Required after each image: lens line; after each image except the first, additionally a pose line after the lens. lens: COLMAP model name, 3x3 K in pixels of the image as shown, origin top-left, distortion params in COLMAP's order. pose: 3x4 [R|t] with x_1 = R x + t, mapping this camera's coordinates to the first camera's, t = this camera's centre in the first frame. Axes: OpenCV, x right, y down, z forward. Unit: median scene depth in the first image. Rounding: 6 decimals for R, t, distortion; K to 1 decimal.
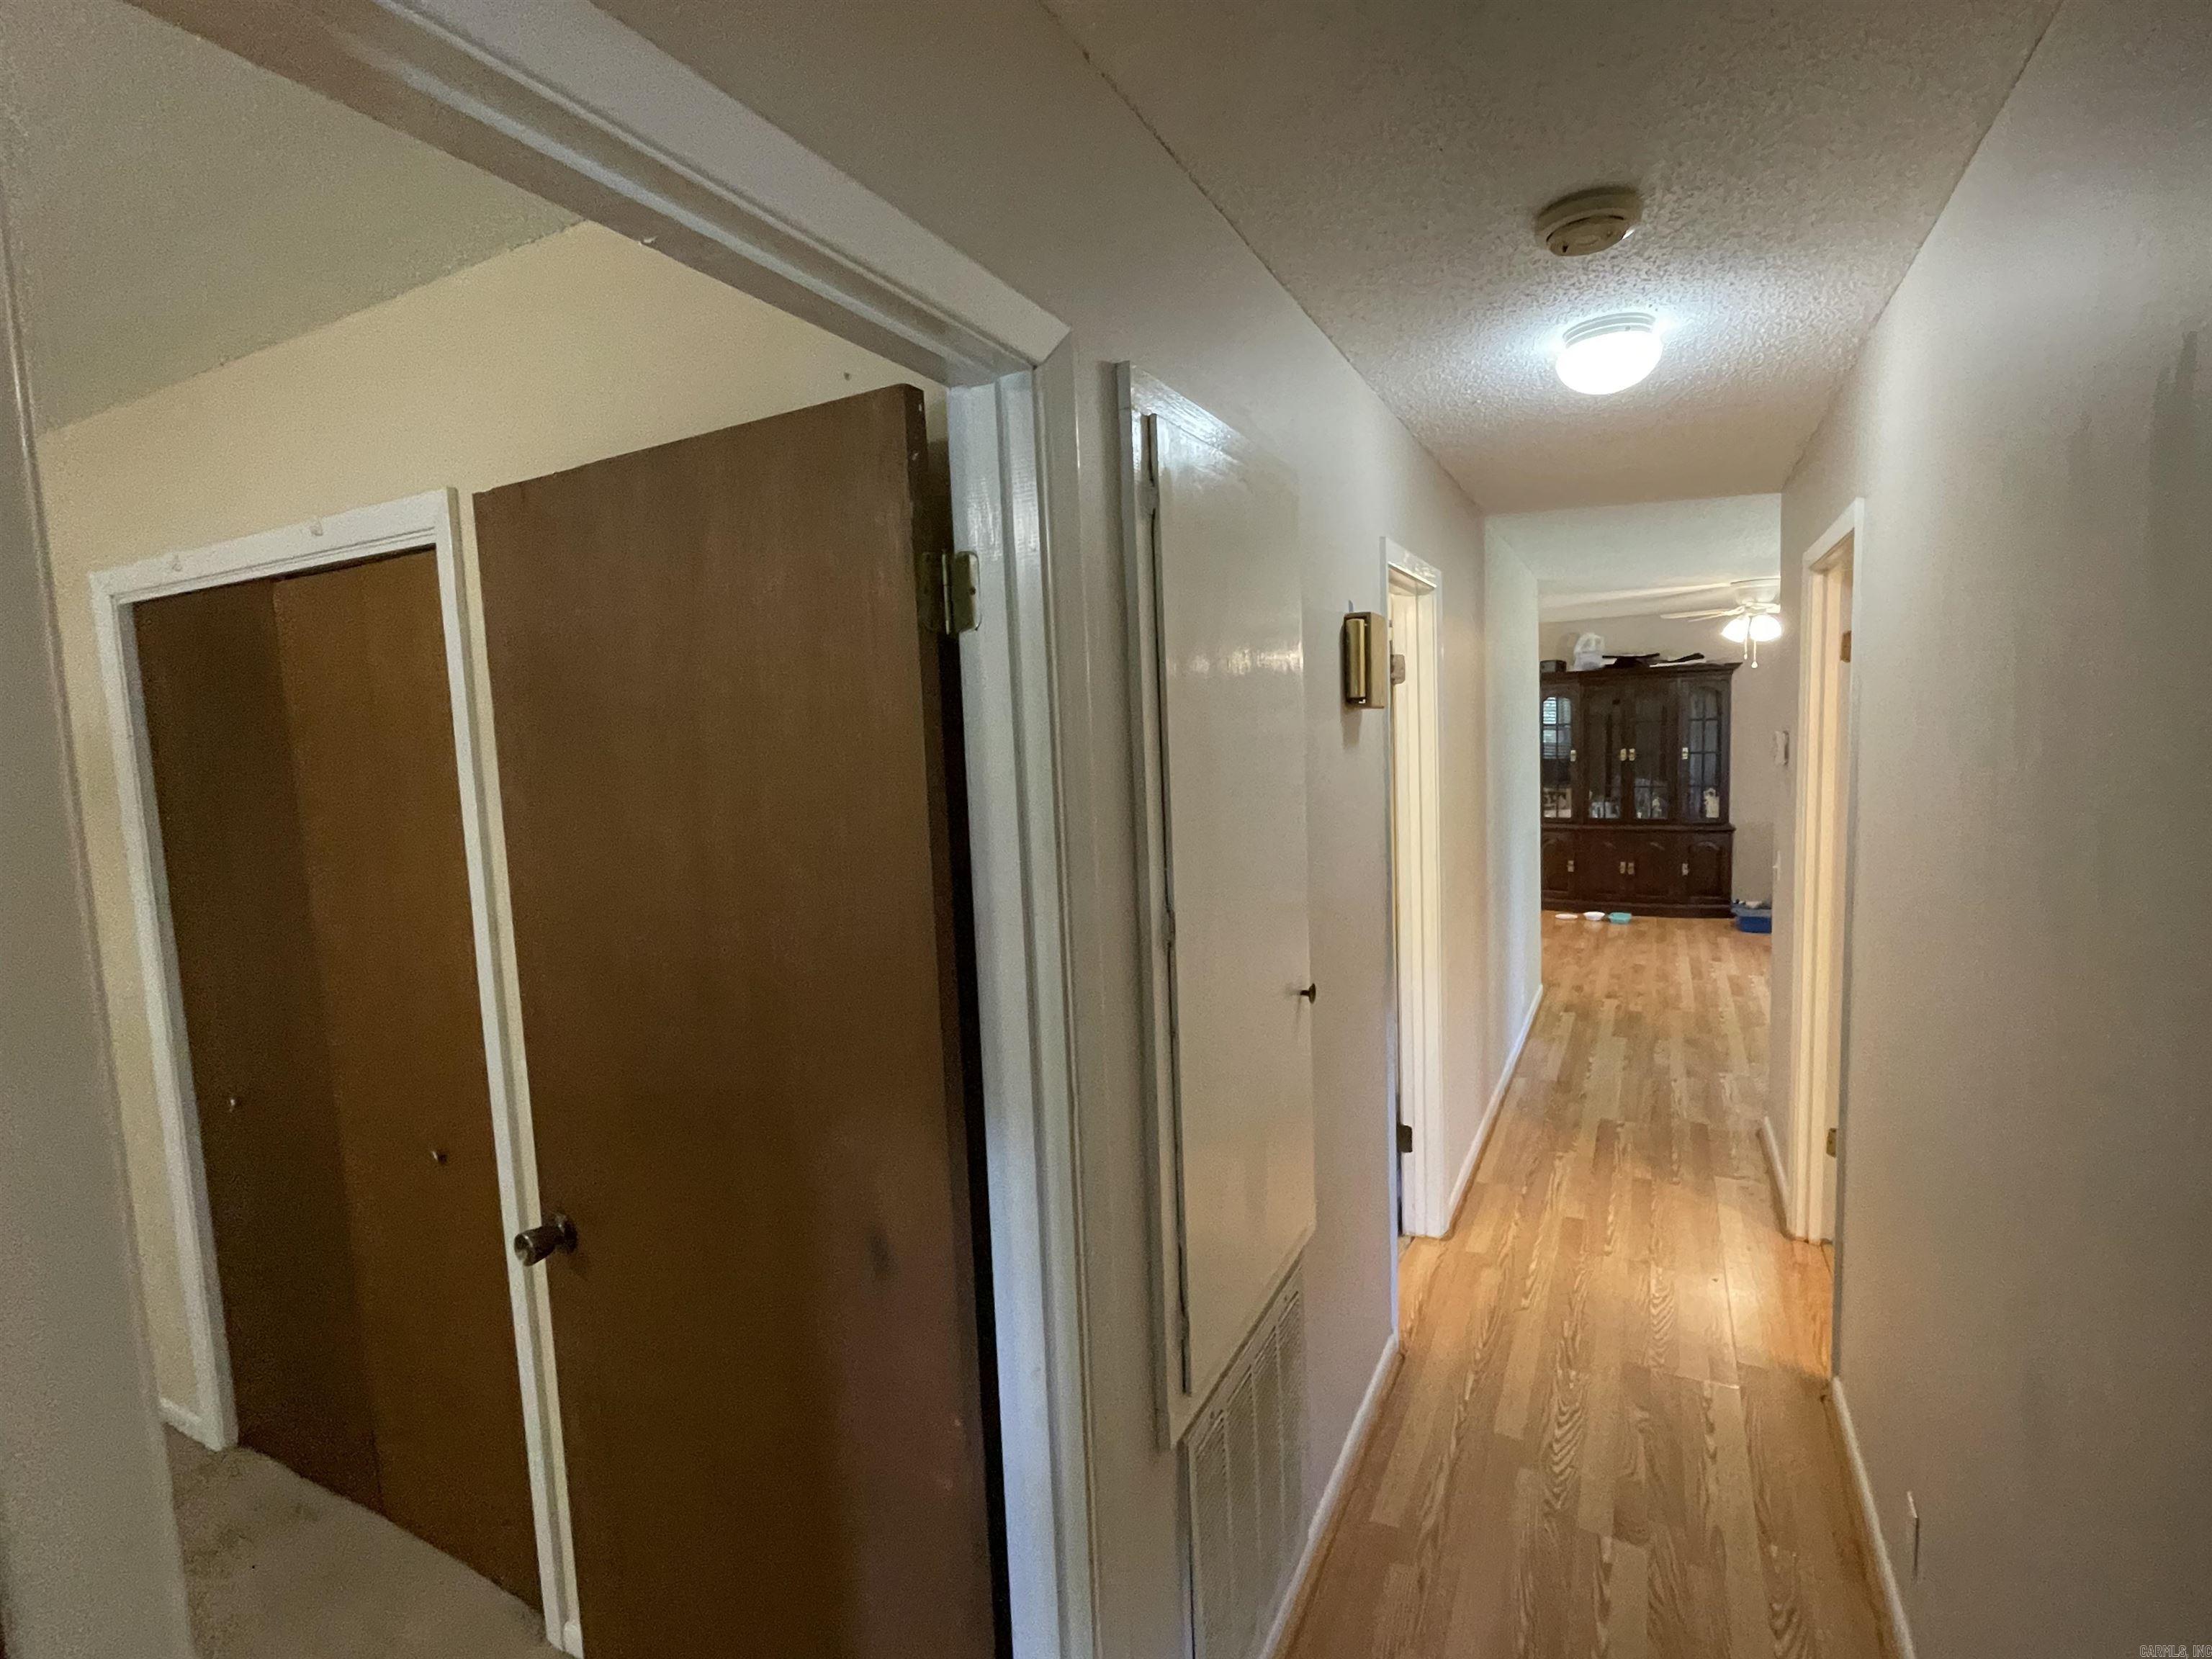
lens RADIAL K [[1060.9, 0, 1104.2], [0, 1060.9, 834.2], [0, 0, 1]] dist [-0.004267, -0.002249]
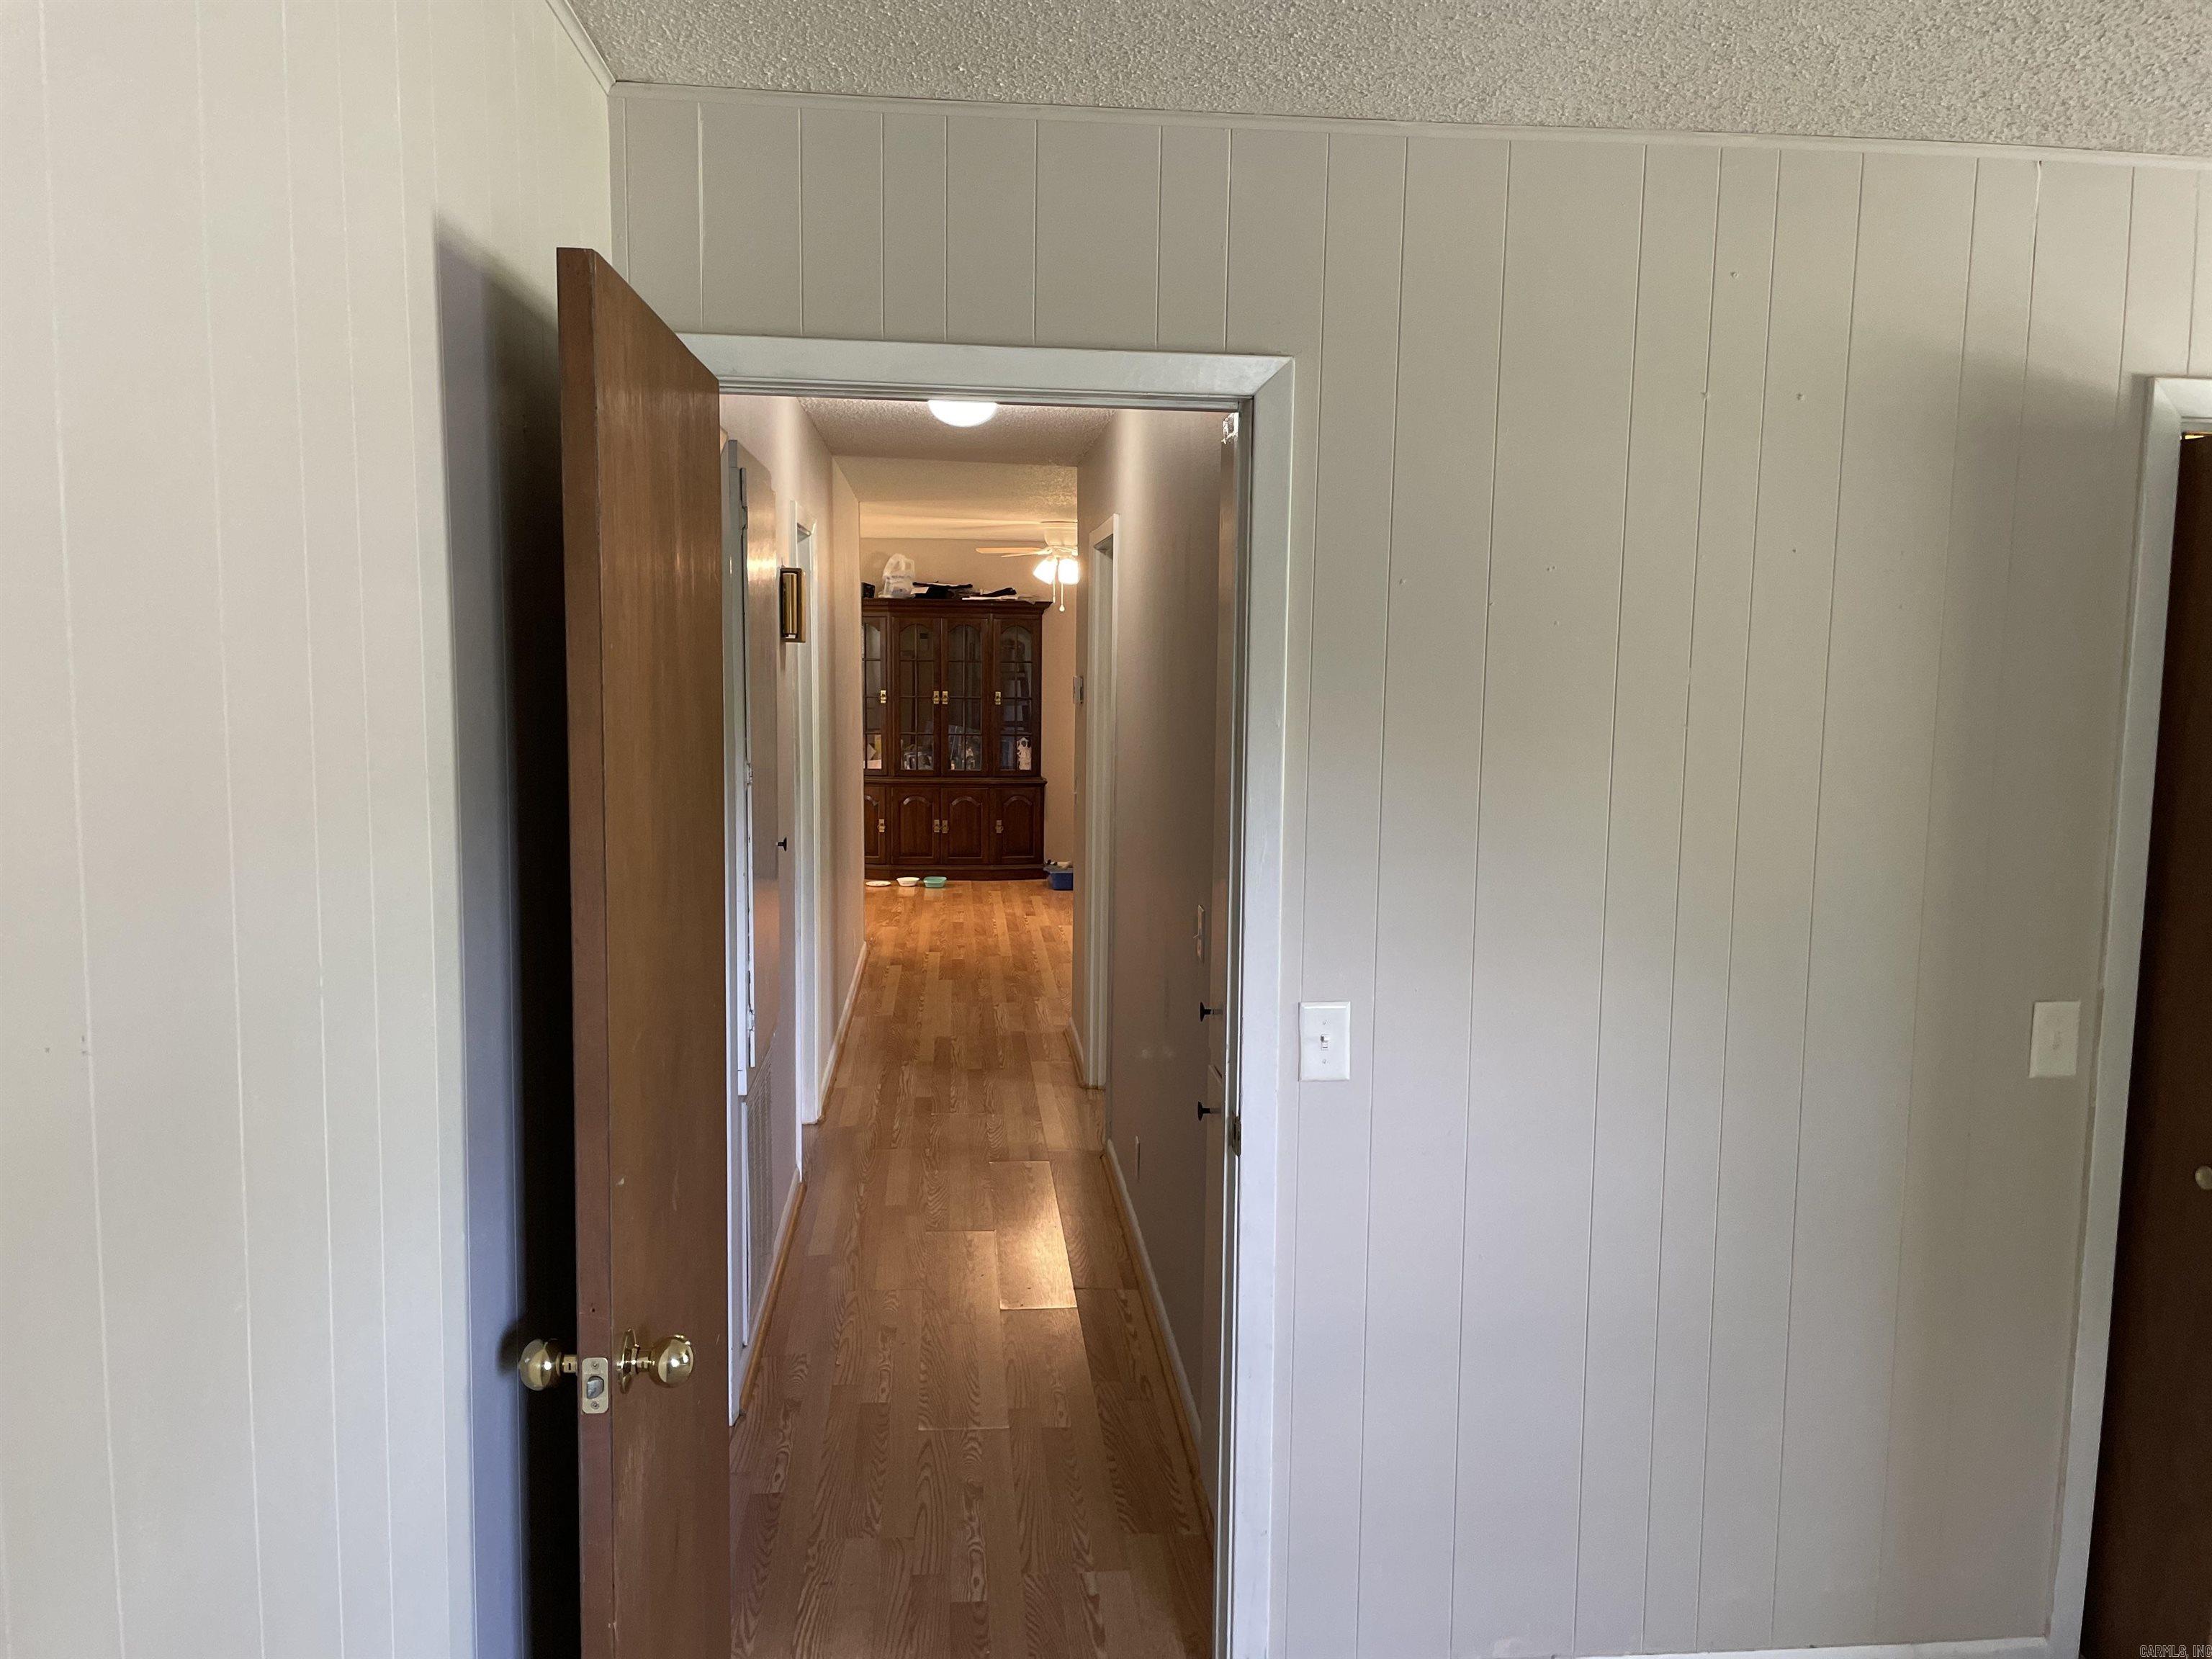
lens RADIAL K [[1700.2, 0, 1111.6], [0, 1700.2, 828.5], [0, 0, 1]] dist [0.085037, -0.111969]
pose [[0.839951, -0.007838, 0.542605, -0.171235], [0.006568, 0.999969, 0.004278, 0.031459], [-0.542622, -0.000029, 0.839977, -0.292460]]
